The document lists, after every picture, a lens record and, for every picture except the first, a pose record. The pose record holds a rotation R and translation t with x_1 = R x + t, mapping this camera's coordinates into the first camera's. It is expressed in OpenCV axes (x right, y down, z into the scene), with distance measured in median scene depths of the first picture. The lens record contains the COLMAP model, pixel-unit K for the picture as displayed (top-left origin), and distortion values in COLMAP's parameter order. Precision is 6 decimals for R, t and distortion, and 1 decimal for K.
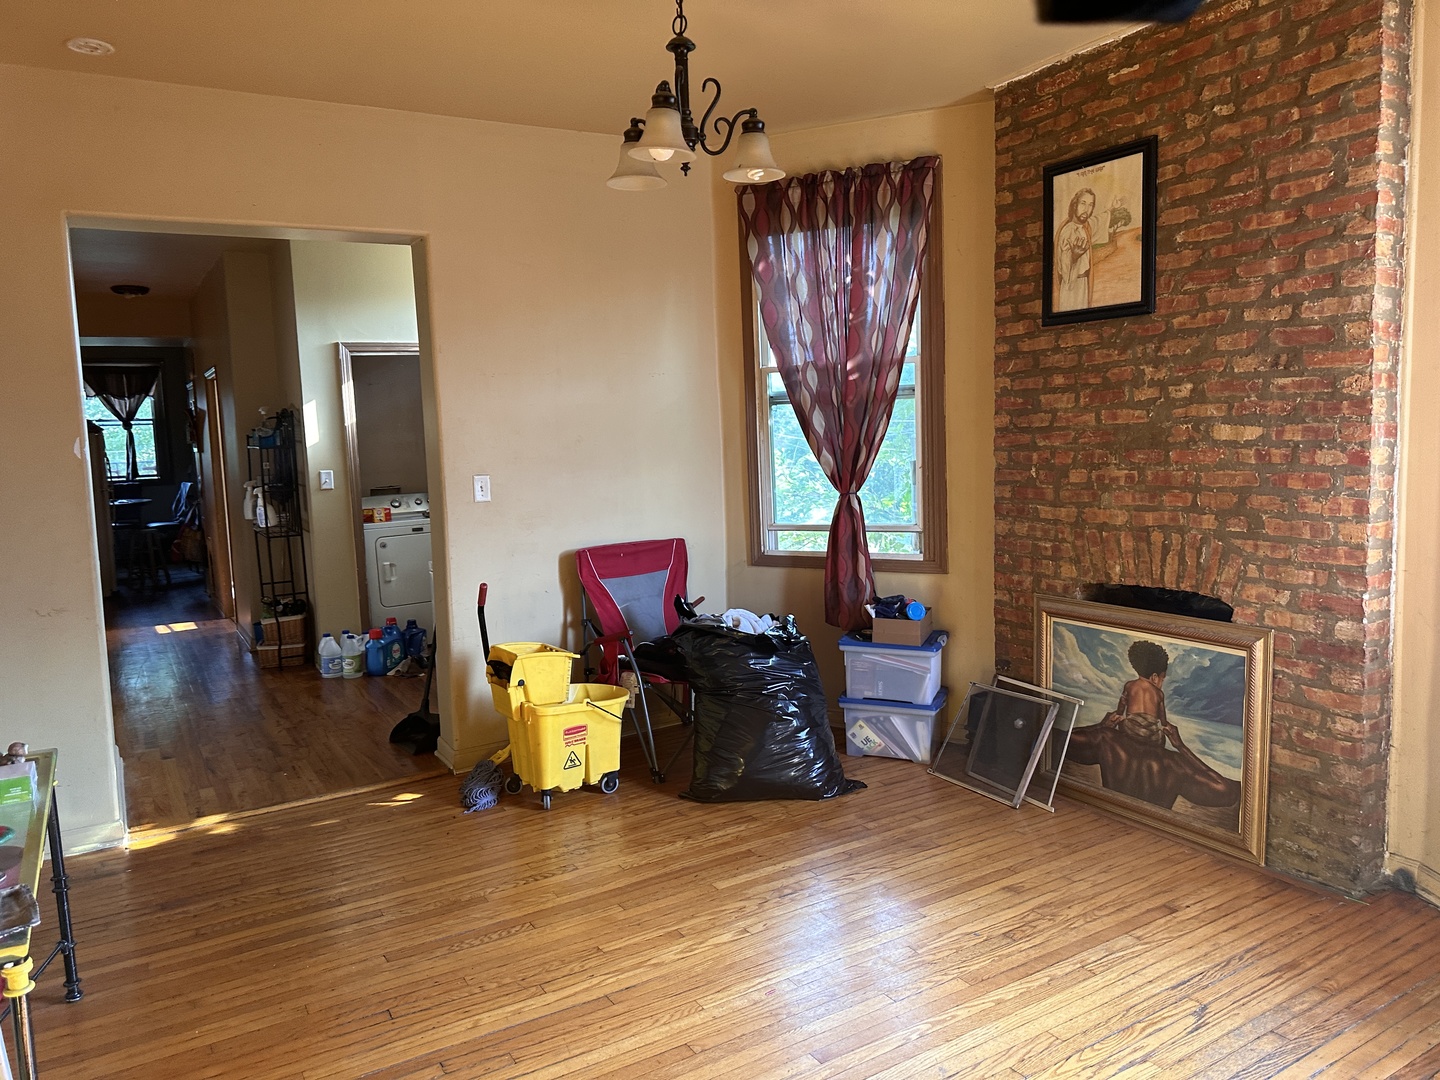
lens RADIAL K [[1012.0, 0, 710.5], [0, 1012.0, 533.7], [0, 0, 1]] dist [0.057310, -0.067227]
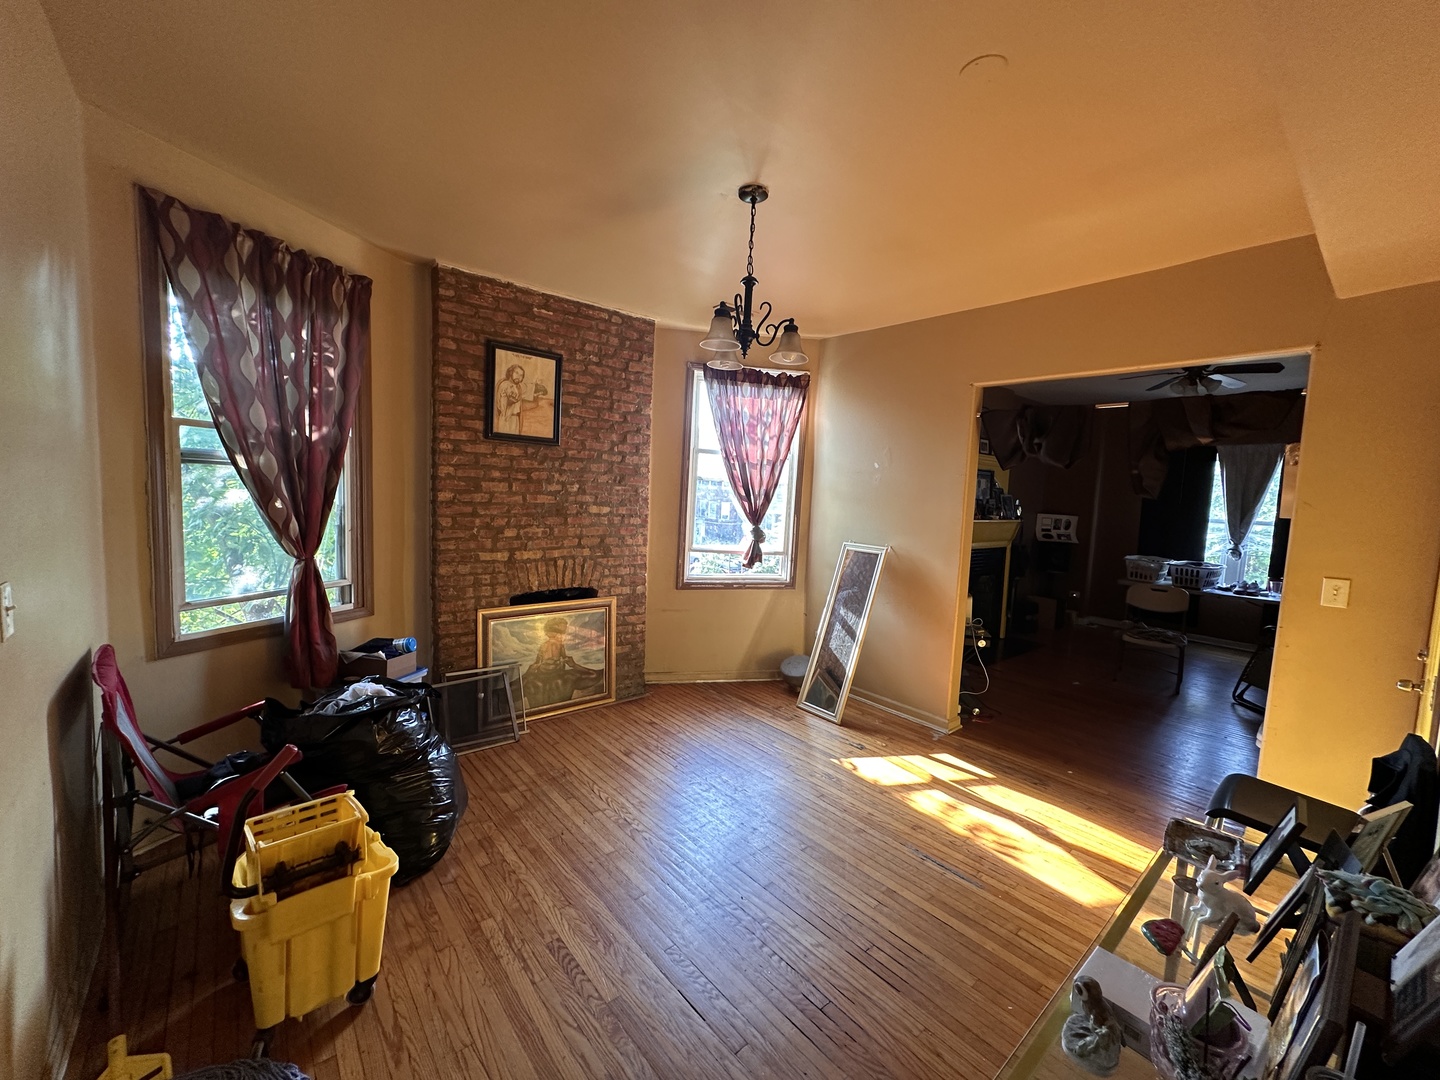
lens RADIAL K [[574.5, 0, 722.2], [0, 574.5, 540.2], [0, 0, 1]] dist [-0.004230, 0.002106]
pose [[-0.165563, -0.055571, 0.984632, -0.675338], [0.064940, 0.995630, 0.067111, -0.091481], [-0.984059, 0.075053, -0.161231, 0.873522]]
